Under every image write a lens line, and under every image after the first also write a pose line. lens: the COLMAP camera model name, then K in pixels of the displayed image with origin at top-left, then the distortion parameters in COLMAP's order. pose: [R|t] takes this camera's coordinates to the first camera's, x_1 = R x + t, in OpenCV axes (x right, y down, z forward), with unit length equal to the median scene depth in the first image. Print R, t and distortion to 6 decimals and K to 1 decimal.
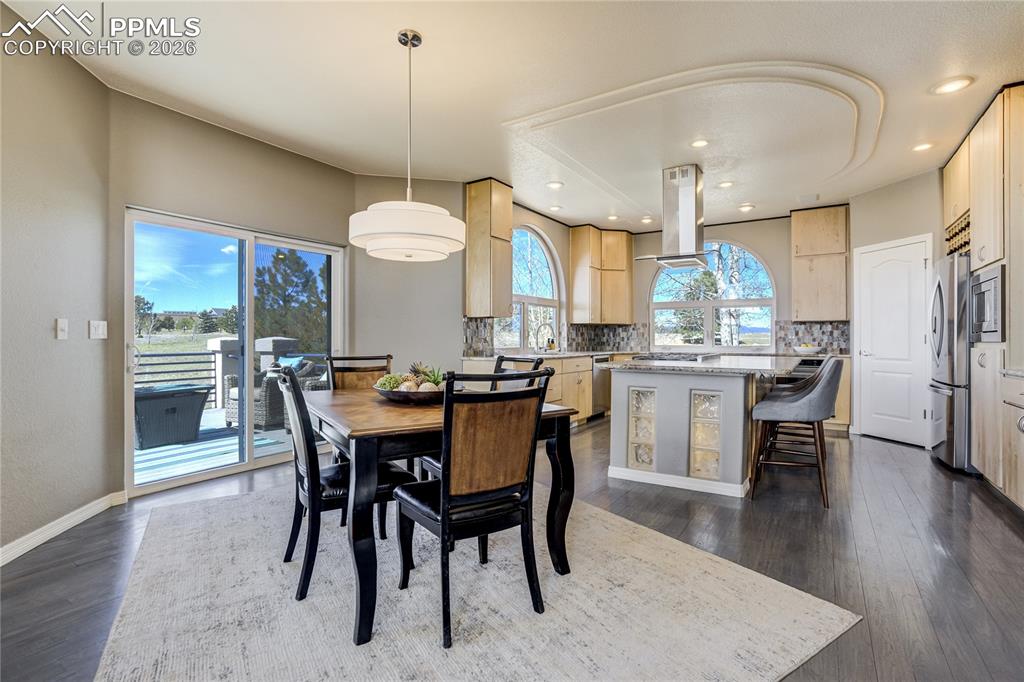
lens RADIAL K [[474.5, 0, 507.2], [0, 474.5, 335.9], [0, 0, 1]] dist [-0.031483, 0.020864]
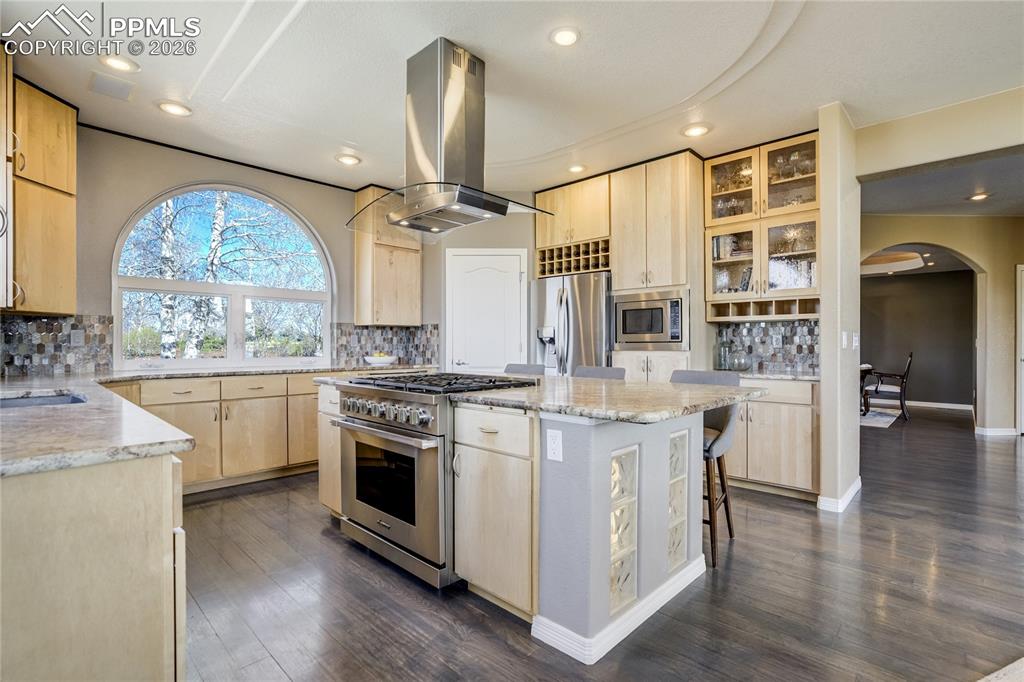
lens RADIAL K [[474.5, 0, 507.2], [0, 474.5, 335.9], [0, 0, 1]] dist [-0.031483, 0.020864]
pose [[0.174608, 0.017352, 0.984485, -0.128731], [-0.007095, 0.999841, -0.016364, -0.001090], [-0.984612, -0.004128, 0.174703, 0.628841]]
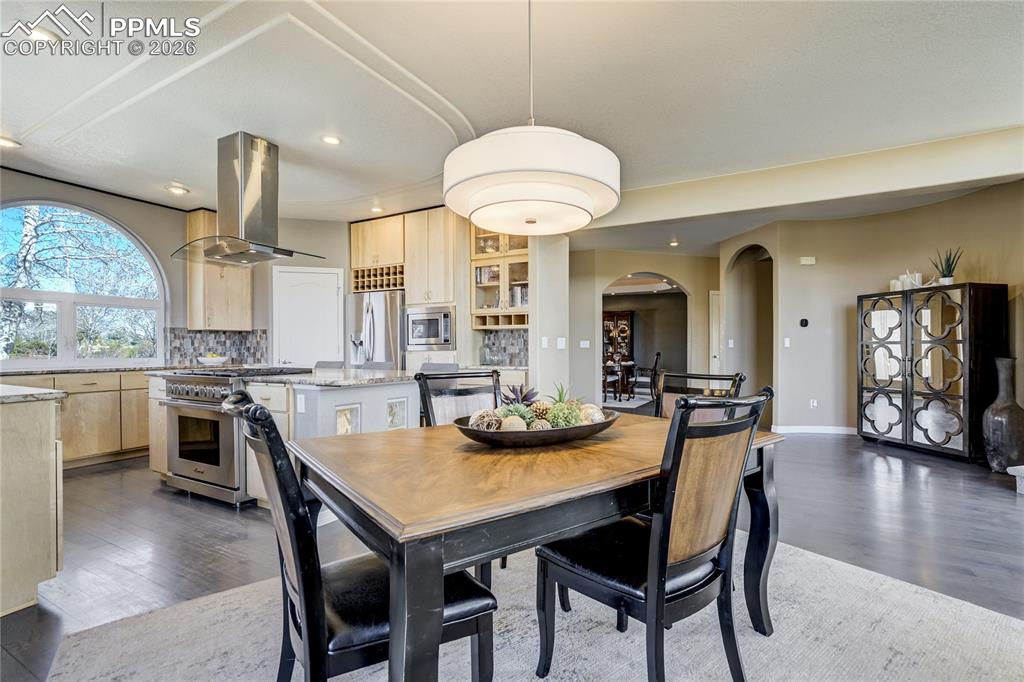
lens RADIAL K [[476.9, 0, 486.5], [0, 476.9, 345.3], [0, 0, 1]] dist [-0.000946, 0.000037]
pose [[-0.045888, 0.004726, 0.998935, -0.334908], [-0.004812, 0.999976, -0.004952, 0.001134], [-0.998935, -0.005034, -0.045864, 0.486981]]
